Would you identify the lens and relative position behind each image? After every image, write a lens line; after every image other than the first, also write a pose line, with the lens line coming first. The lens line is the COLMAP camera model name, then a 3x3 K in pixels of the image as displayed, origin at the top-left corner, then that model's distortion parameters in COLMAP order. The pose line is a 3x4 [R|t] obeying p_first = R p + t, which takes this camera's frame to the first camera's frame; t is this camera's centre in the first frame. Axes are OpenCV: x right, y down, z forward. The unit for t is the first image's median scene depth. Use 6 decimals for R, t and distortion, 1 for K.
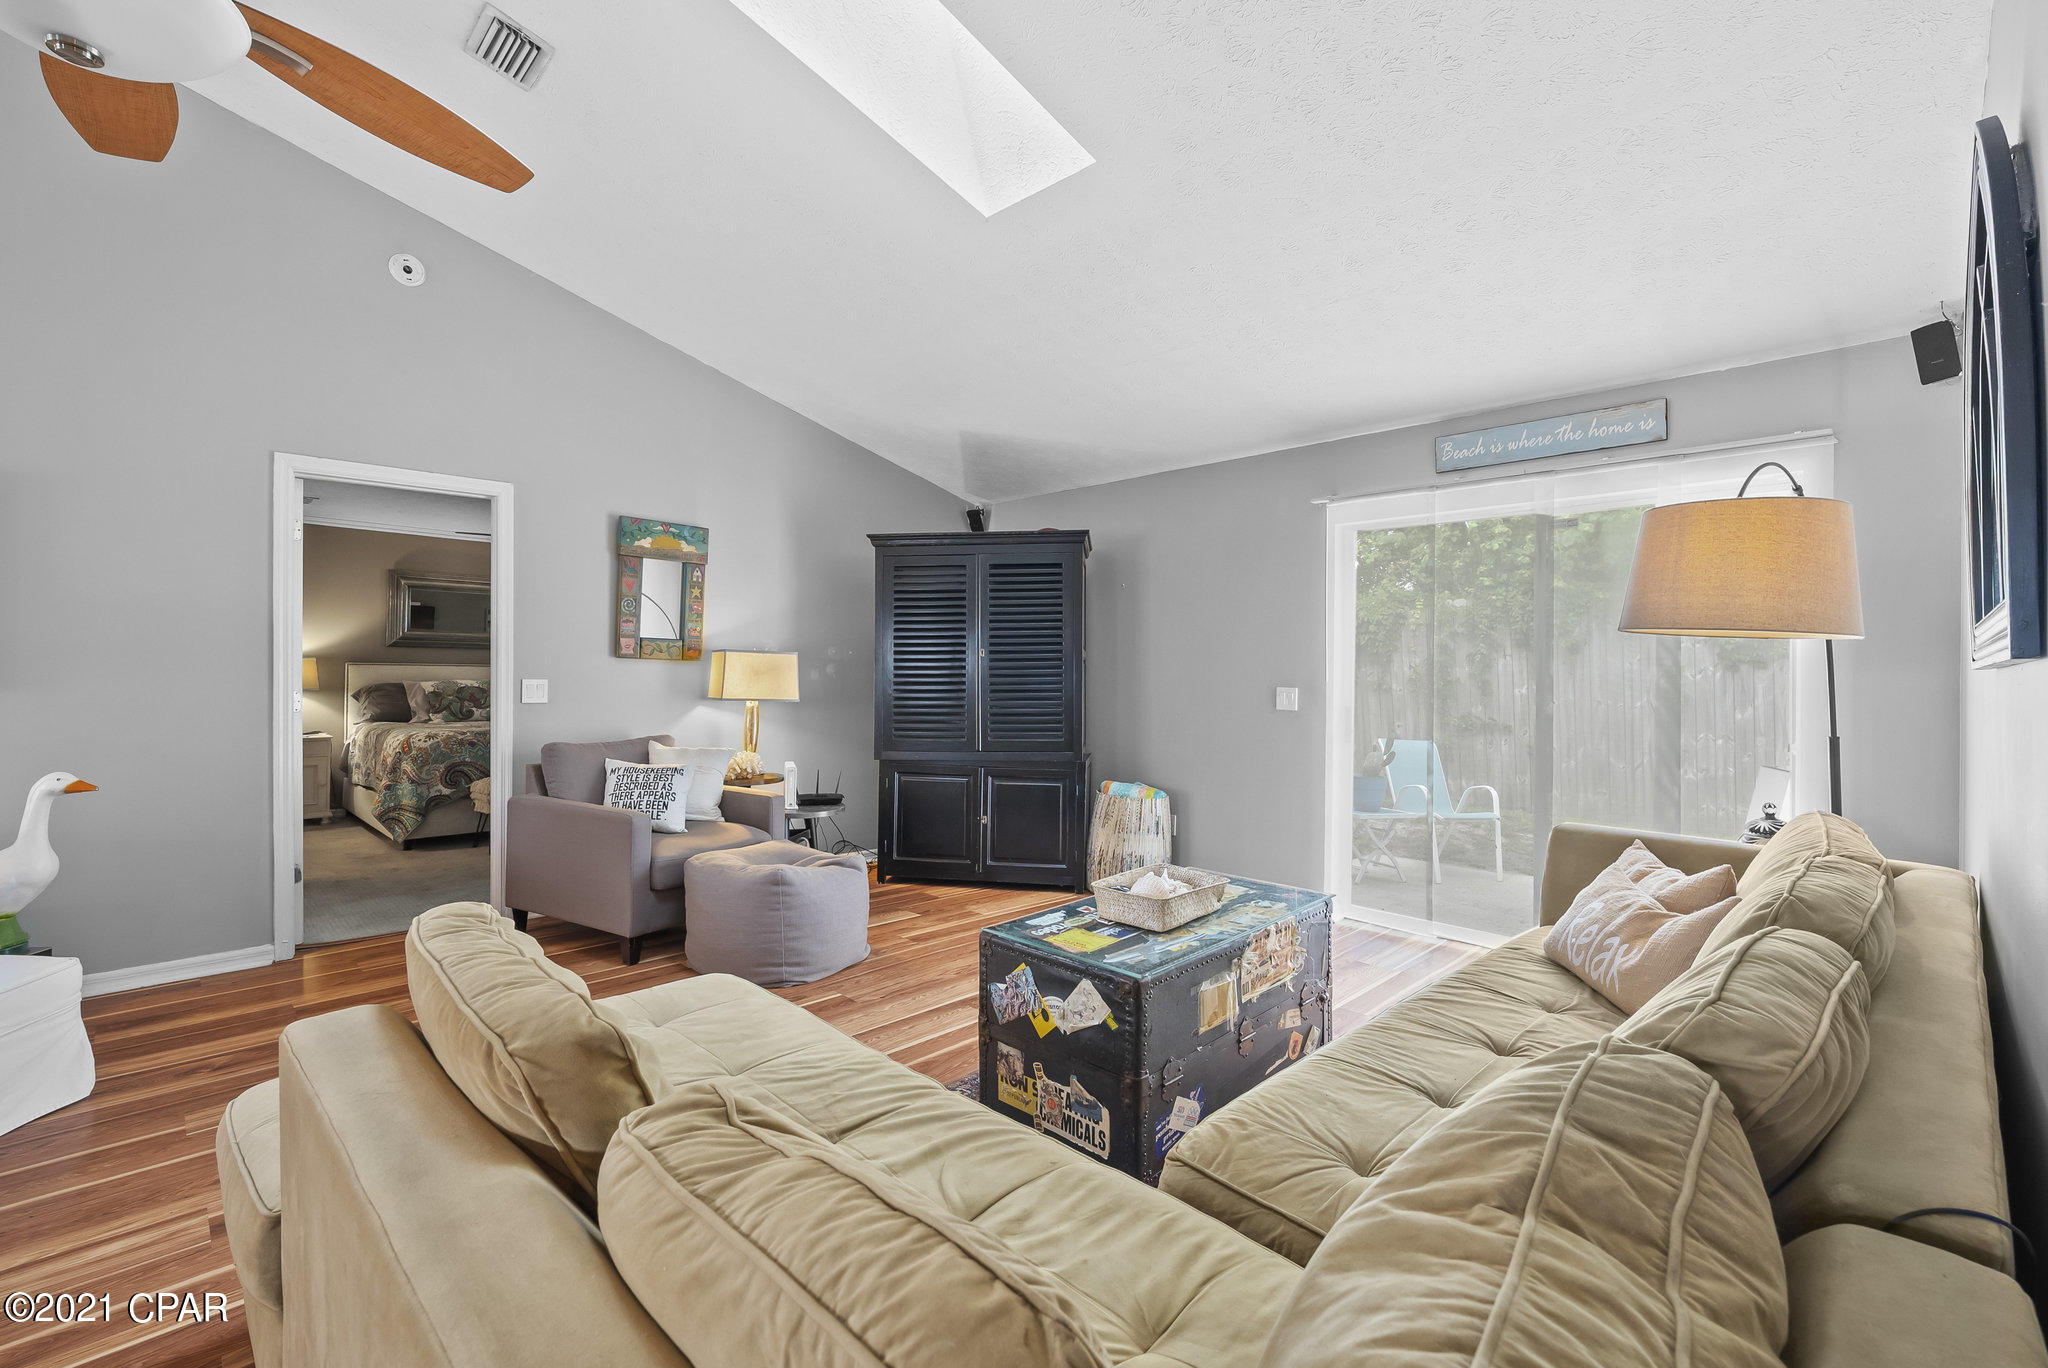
lens RADIAL K [[902.5, 0, 1025.9], [0, 902.5, 666.7], [0, 0, 1]] dist [0.000147, 0.000114]
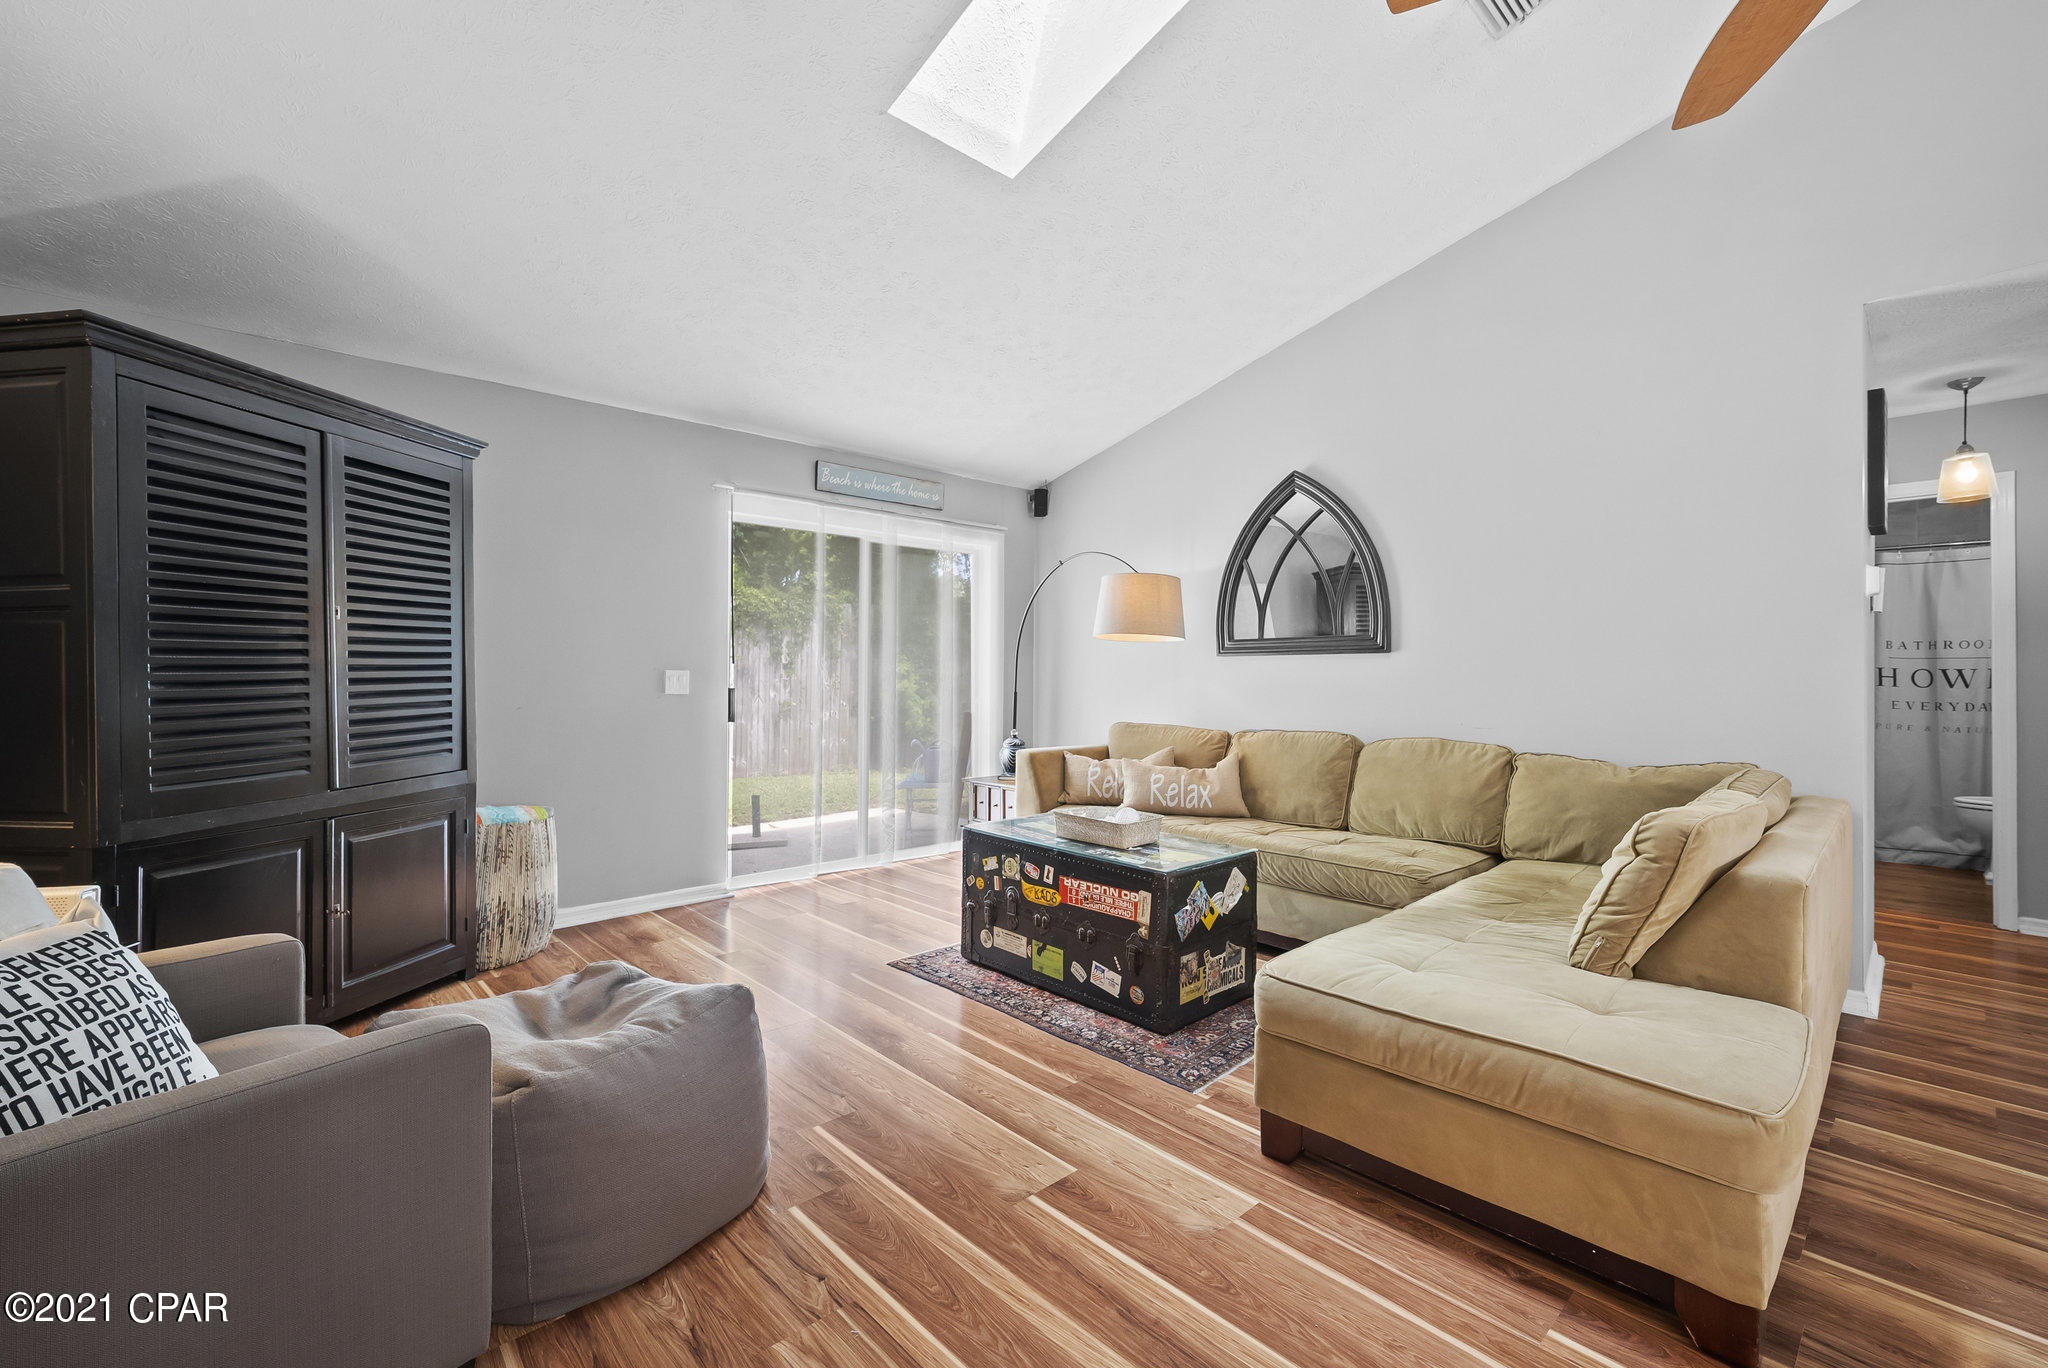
lens RADIAL K [[862.9, 0, 1035.2], [0, 862.9, 669.9], [0, 0, 1]] dist [-0.004144, -0.000104]
pose [[0.032957, -0.005429, 0.999442, -0.532673], [-0.009248, 0.999941, 0.005737, 0.012287], [-0.999414, -0.009432, 0.032904, 0.521384]]
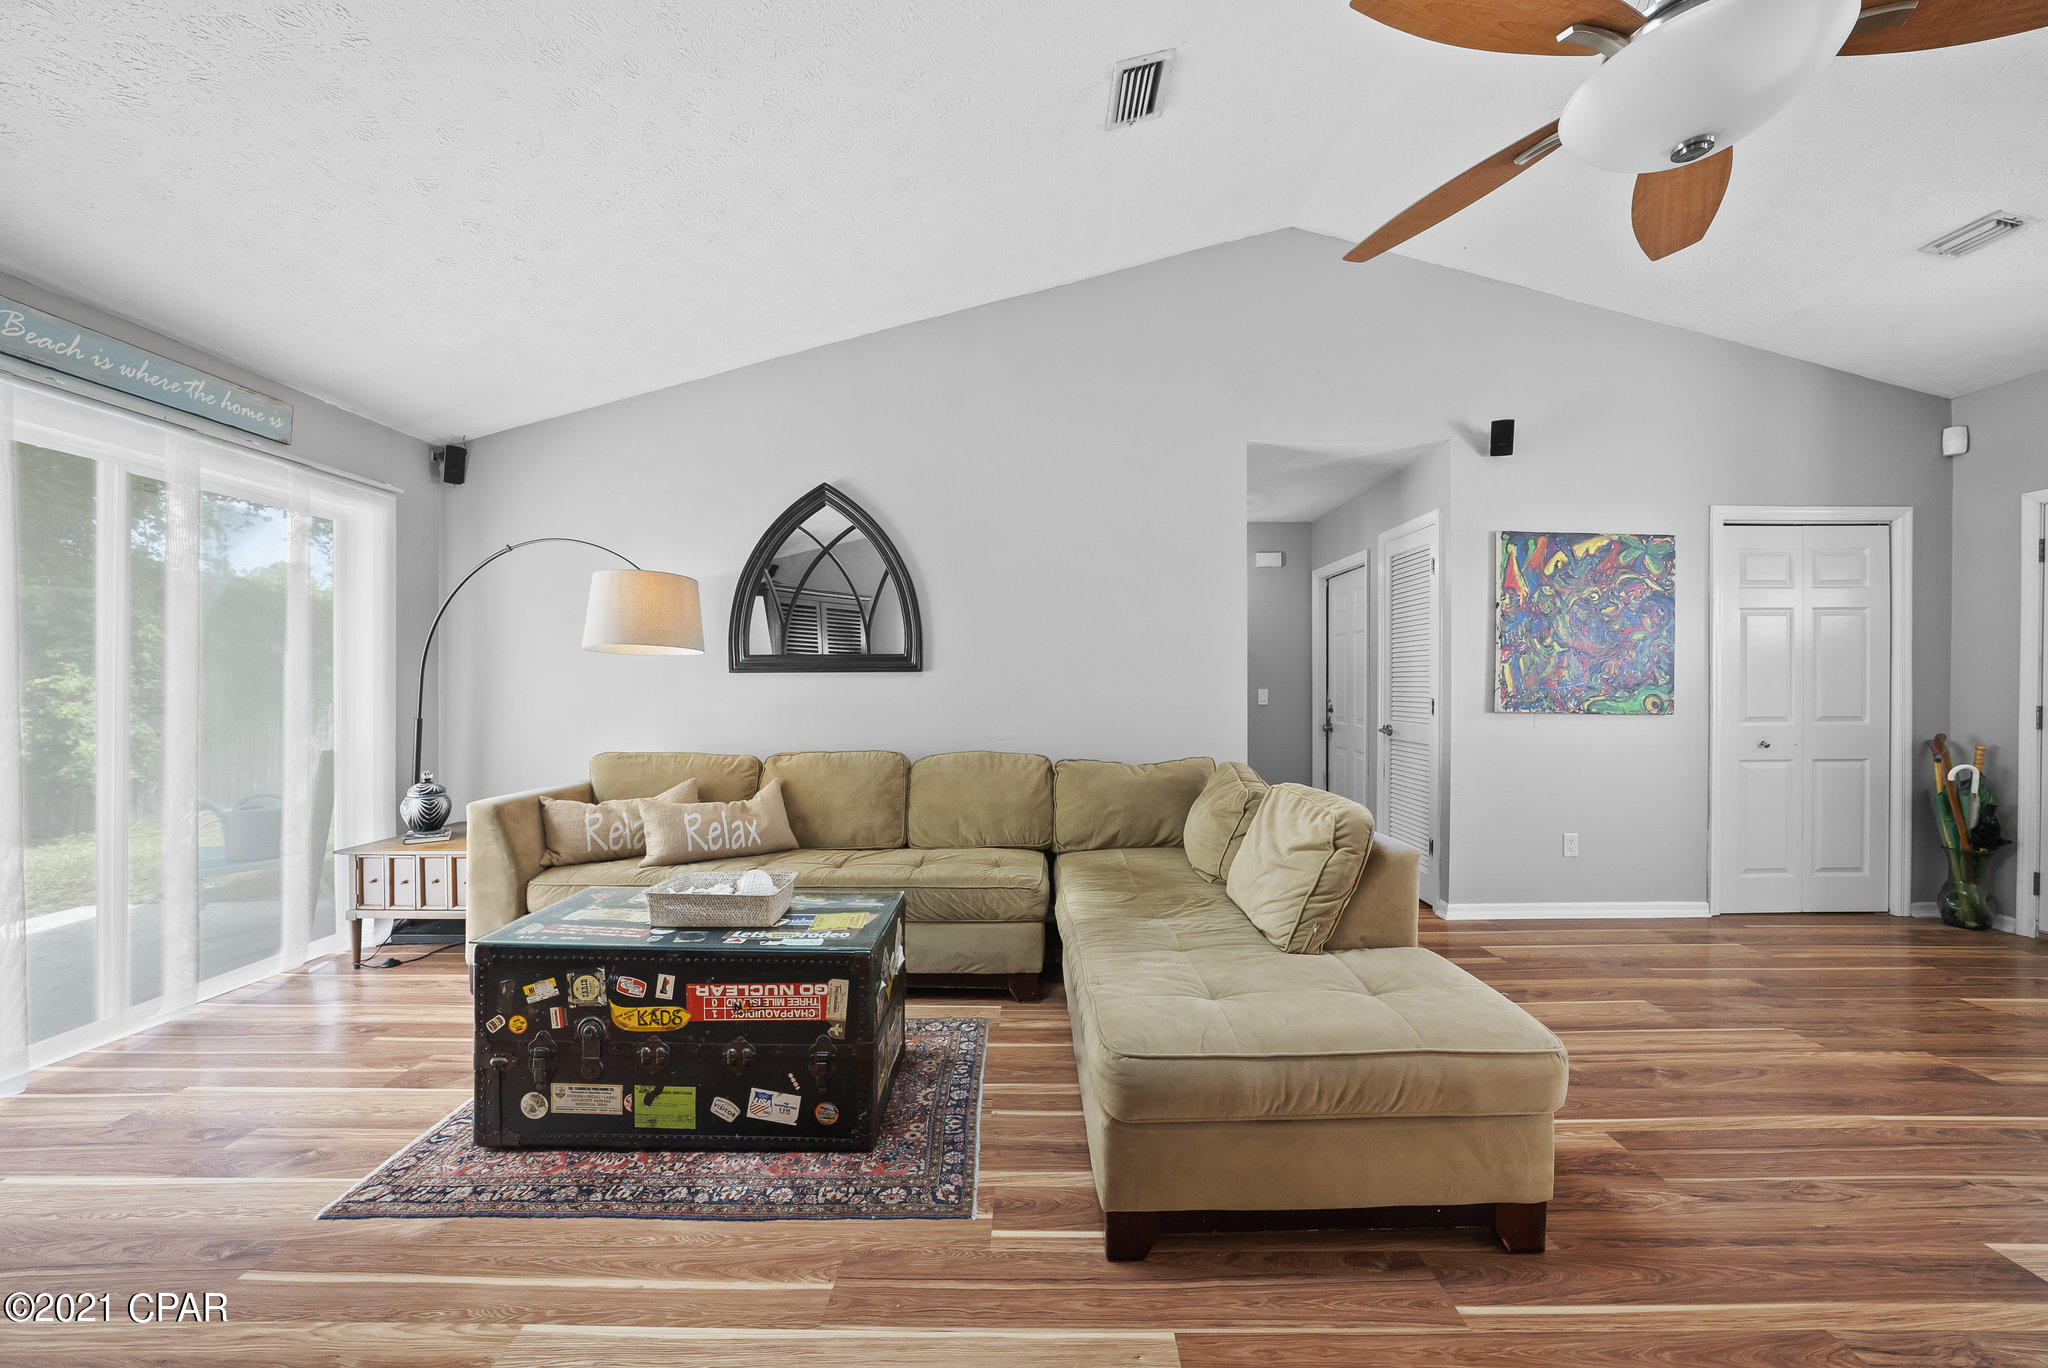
lens RADIAL K [[745.9, 0, 1028.7], [0, 745.9, 686.7], [0, 0, 1]] dist [-0.028224, 0.007075]
pose [[-0.702341, -0.011364, 0.711750, -0.321364], [-0.010907, 0.999927, 0.005201, 0.007826], [-0.711758, -0.004110, -0.702413, 0.652742]]
